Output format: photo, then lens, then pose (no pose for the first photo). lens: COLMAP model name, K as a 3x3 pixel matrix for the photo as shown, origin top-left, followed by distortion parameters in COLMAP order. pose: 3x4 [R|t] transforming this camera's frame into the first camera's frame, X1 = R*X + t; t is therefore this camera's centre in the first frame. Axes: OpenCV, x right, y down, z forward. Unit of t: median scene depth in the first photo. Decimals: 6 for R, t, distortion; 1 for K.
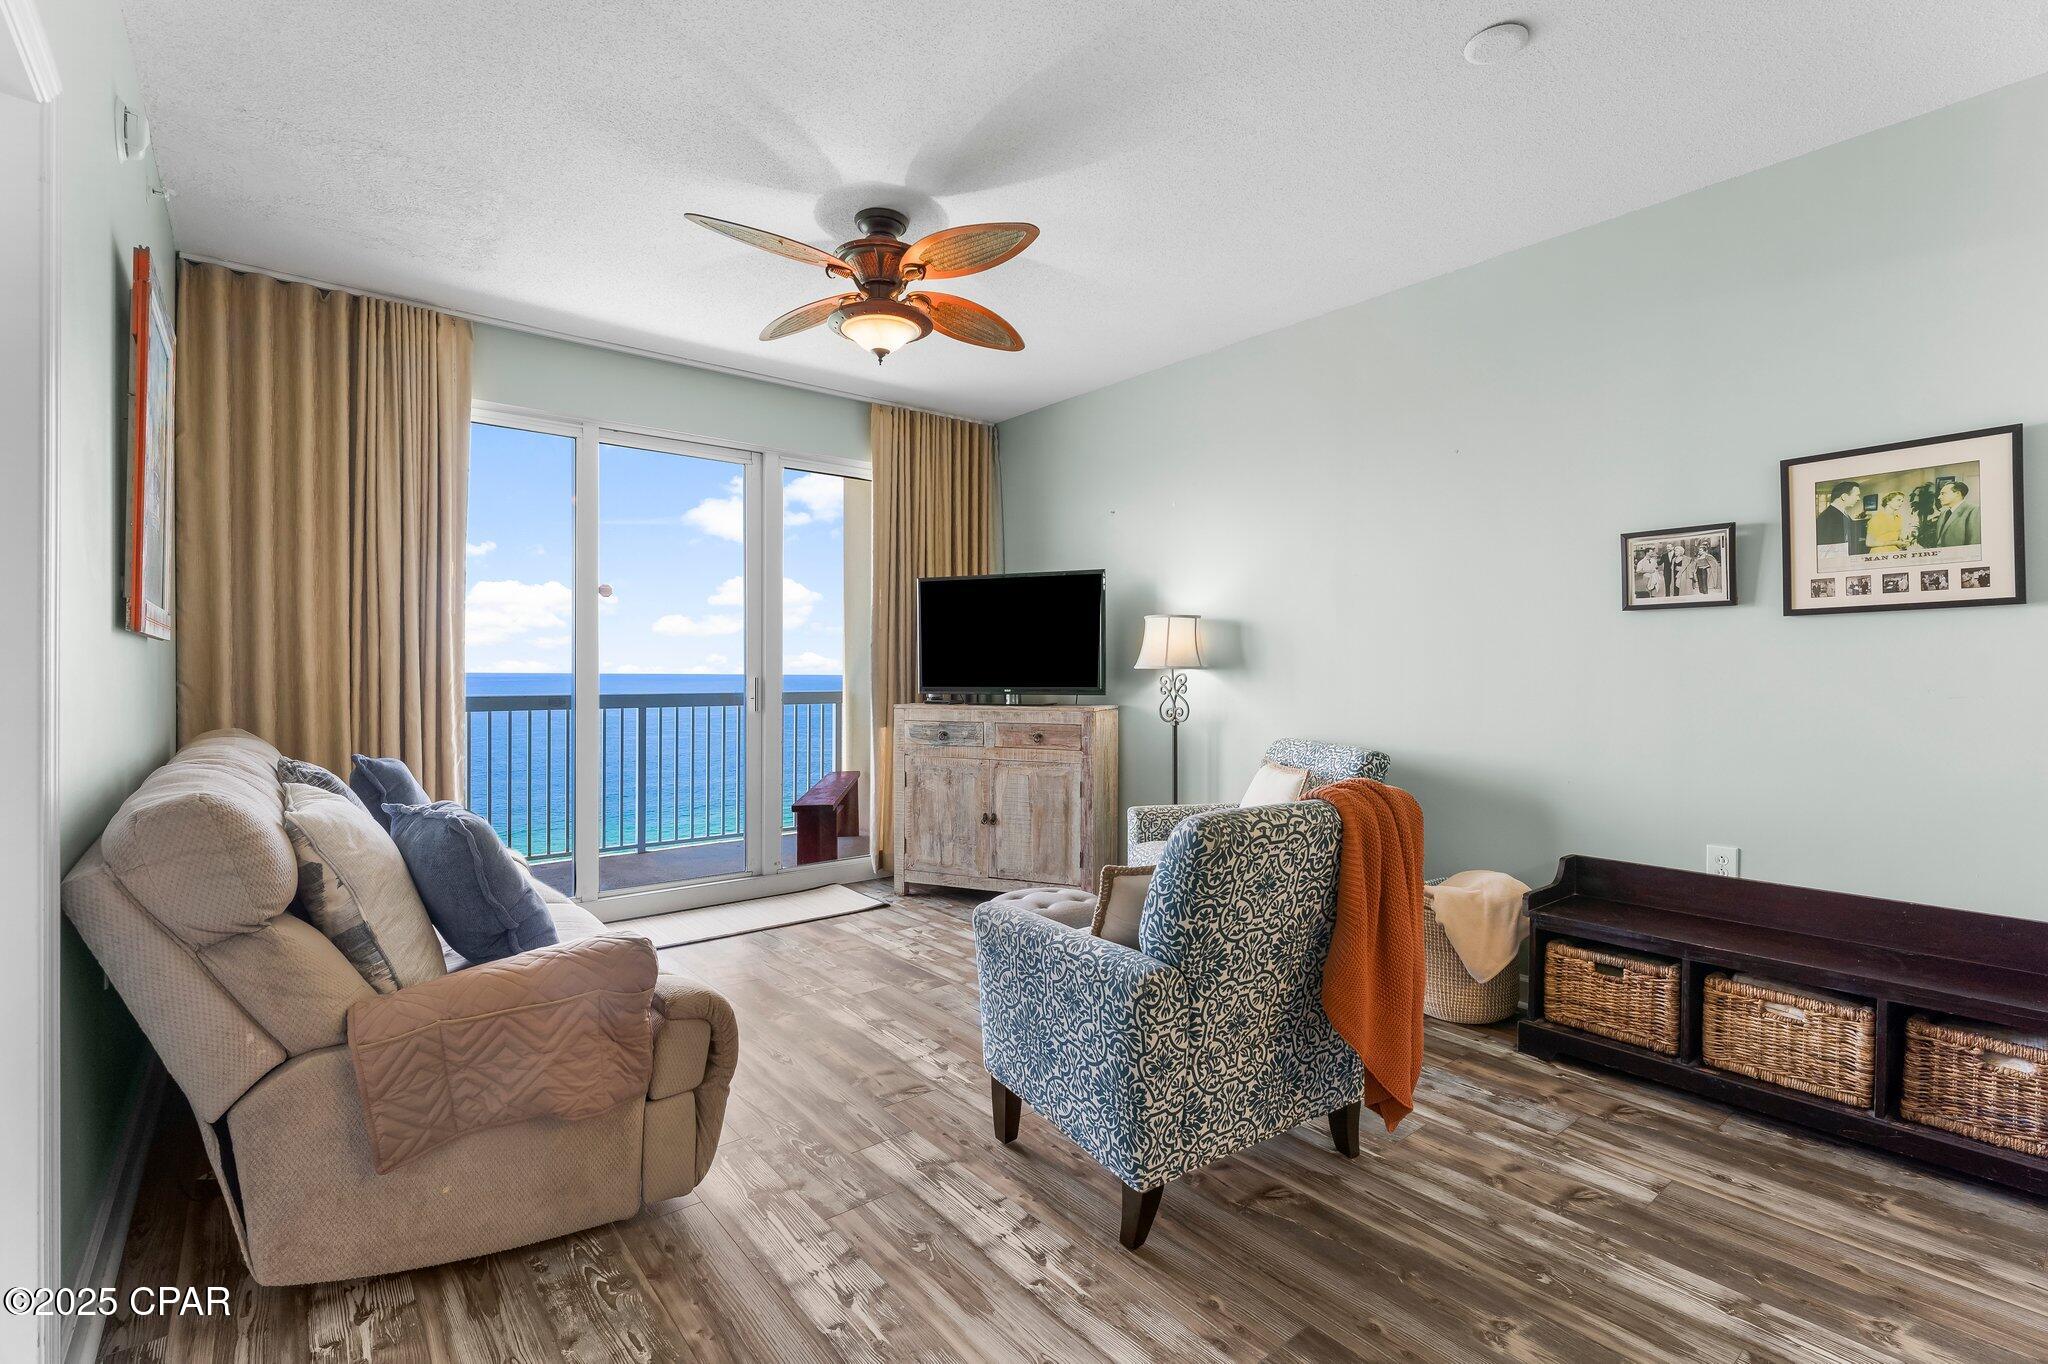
lens RADIAL K [[916.9, 0, 998.7], [0, 916.9, 681.7], [0, 0, 1]] dist [-0.008297, 0.000352]
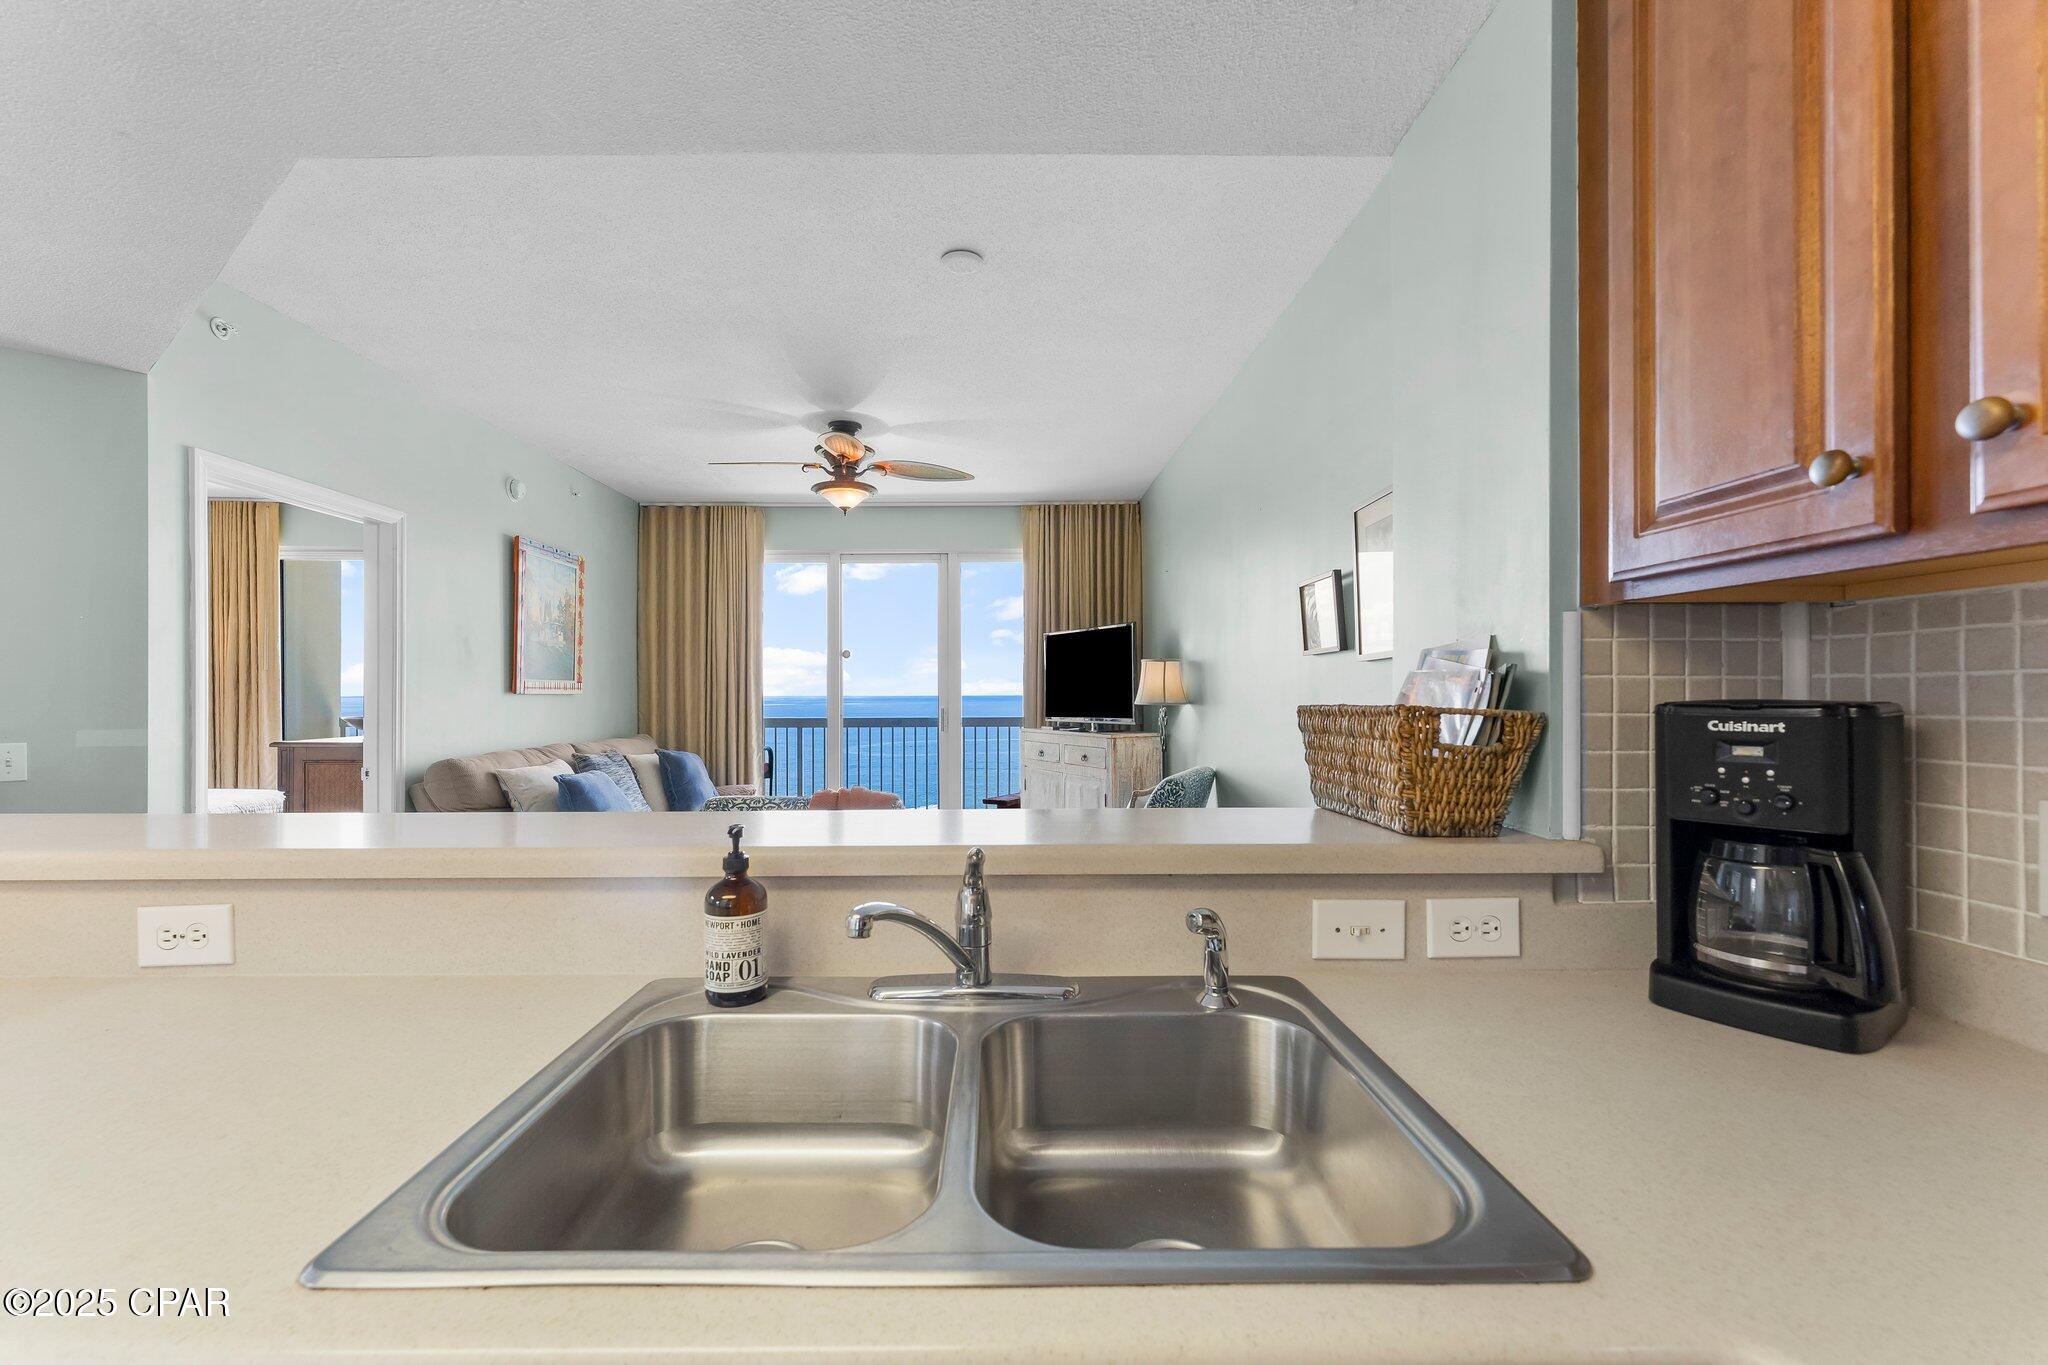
lens RADIAL K [[827.9, 0, 1014.8], [0, 827.9, 688.2], [0, 0, 1]] dist [-0.002506, 0.000097]
pose [[0.790061, -0.007302, -0.612985, 0.703979], [-0.002864, 0.999874, -0.015602, -0.017398], [0.613022, 0.014082, 0.789940, 0.033294]]
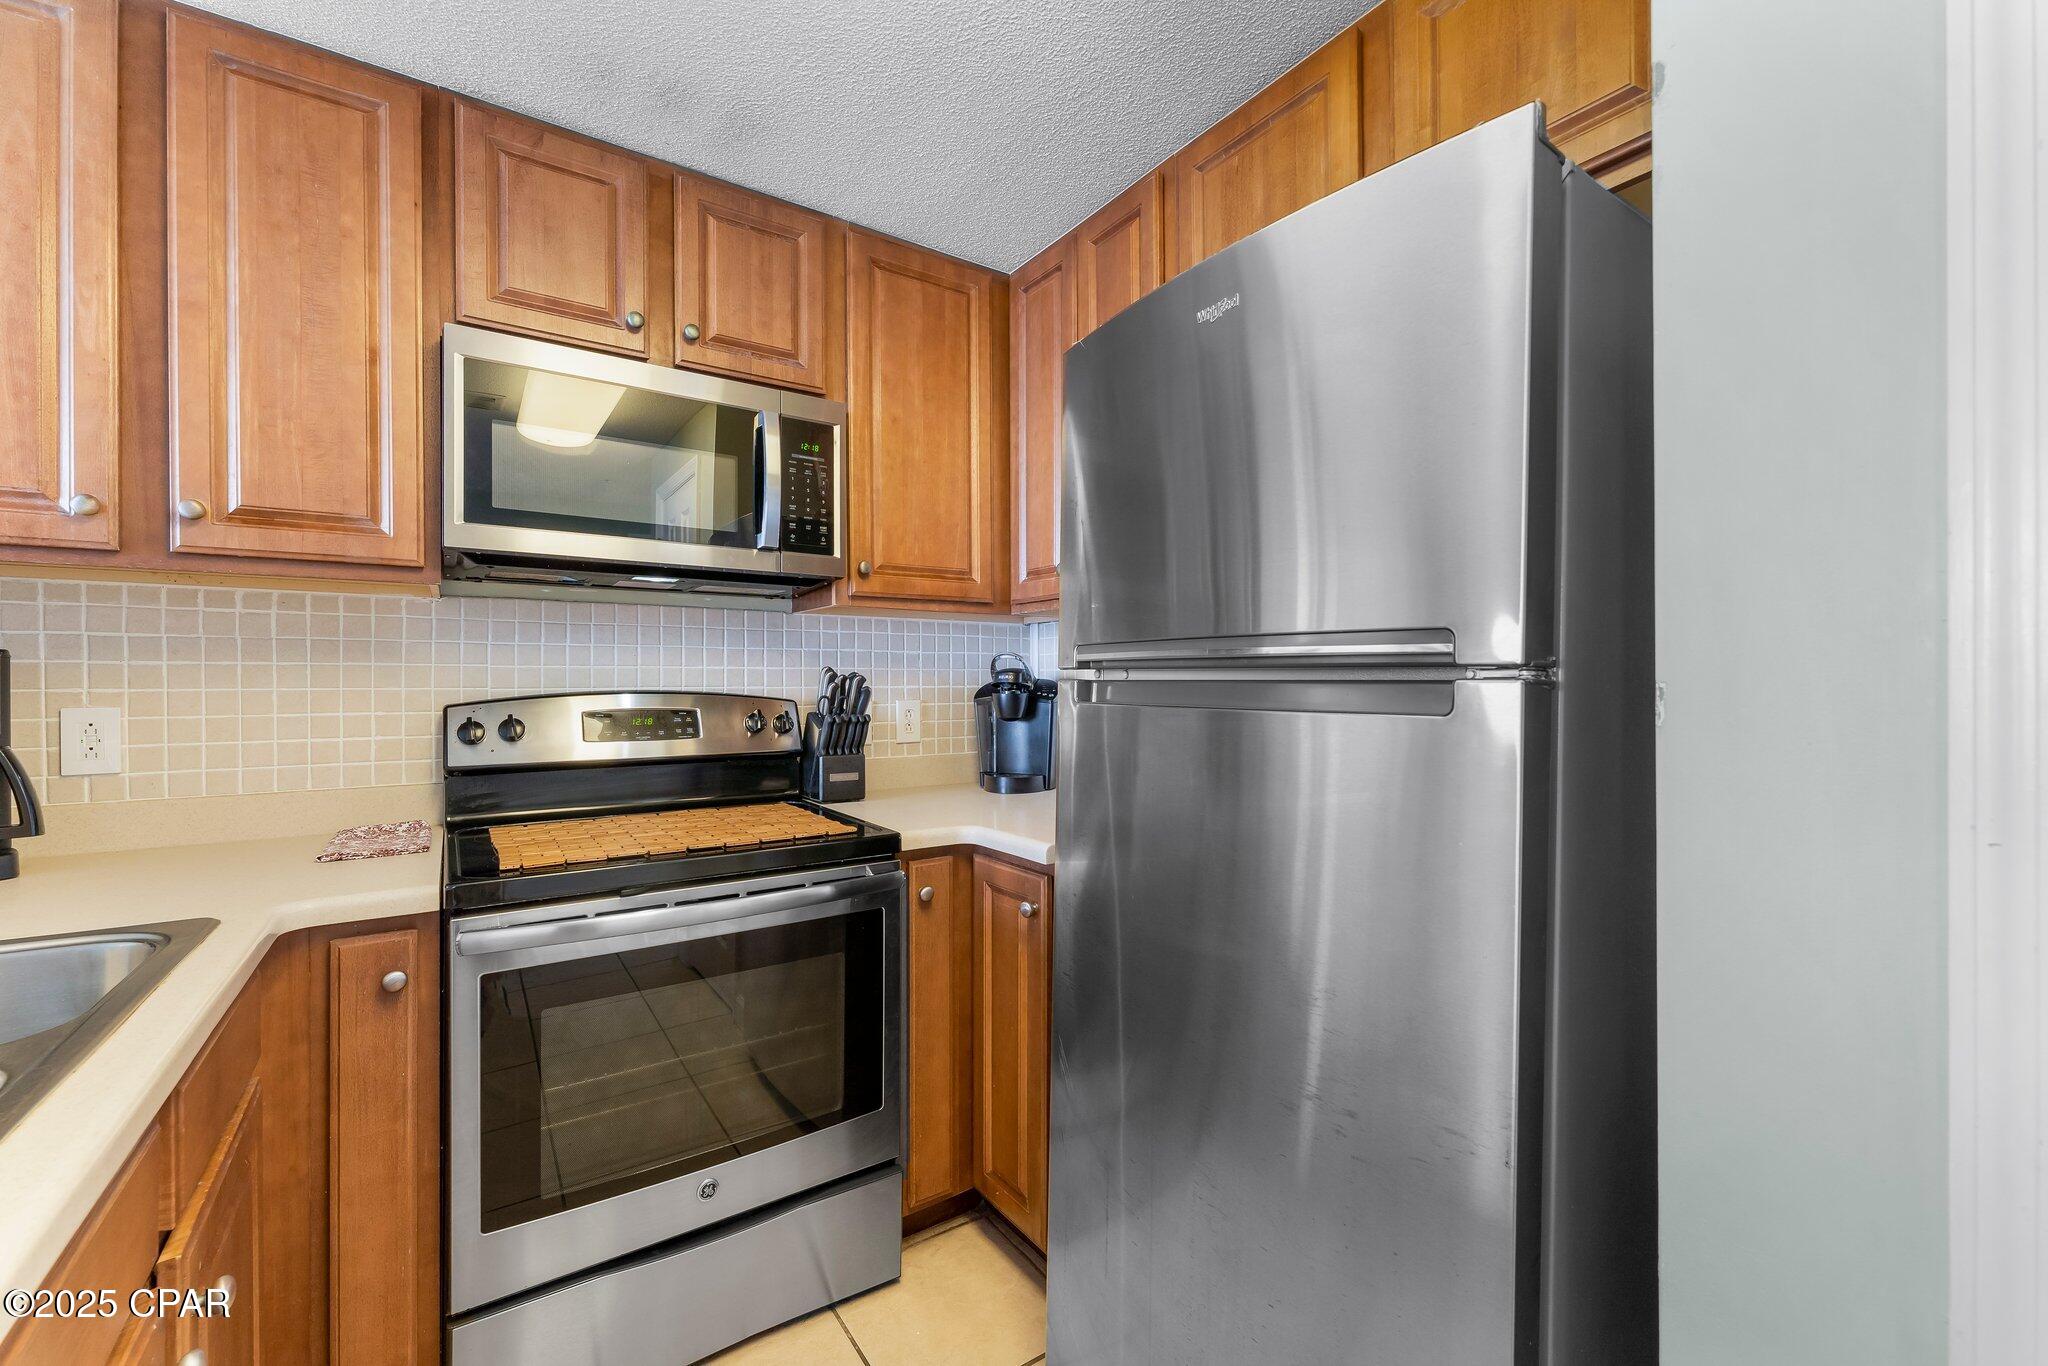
lens RADIAL K [[827.9, 0, 1011.1], [0, 827.9, 684.8], [0, 0, 1]] dist [-0.002506, 0.000097]
pose [[0.076392, -0.007125, 0.997052, 0.467049], [0.013443, 0.999891, 0.006115, -0.000445], [-0.996987, 0.012936, 0.076479, -0.074754]]
